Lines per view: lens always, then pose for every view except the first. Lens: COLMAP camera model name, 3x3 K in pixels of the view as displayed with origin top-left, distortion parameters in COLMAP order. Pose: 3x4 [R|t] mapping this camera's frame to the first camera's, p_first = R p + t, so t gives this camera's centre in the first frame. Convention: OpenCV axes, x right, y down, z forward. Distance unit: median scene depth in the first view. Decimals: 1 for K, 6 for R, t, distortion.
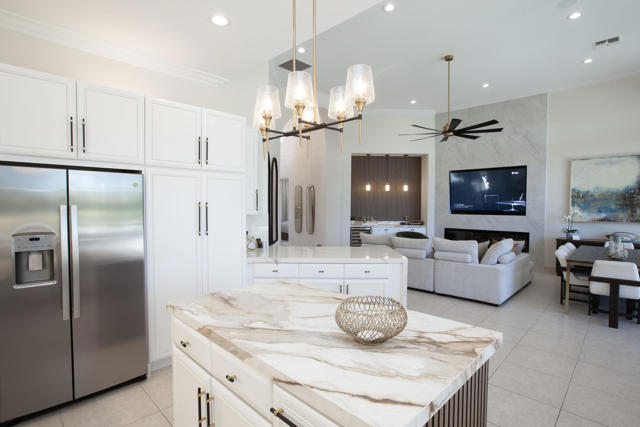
lens RADIAL K [[319.6, 0, 320.0], [0, 319.6, 213.5], [0, 0, 1]] dist [-0.000731, -0.000091]
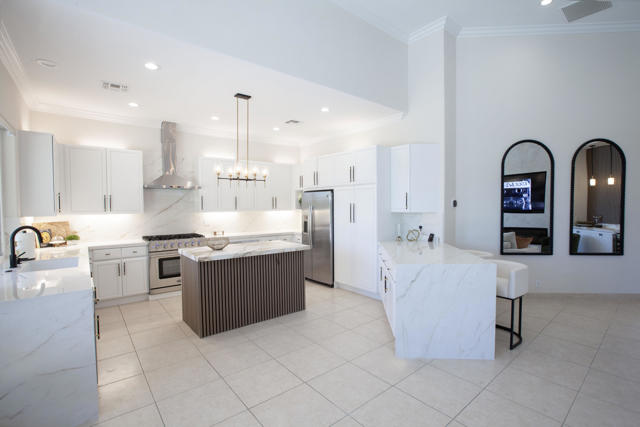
lens RADIAL K [[290.7, 0, 317.0], [0, 290.7, 217.7], [0, 0, 1]] dist [-0.051691, 0.020696]
pose [[-0.105865, 0.029309, -0.993948, 1.212346], [-0.025094, 0.999168, 0.032135, -0.004148], [0.994064, 0.028345, -0.105042, 0.959202]]
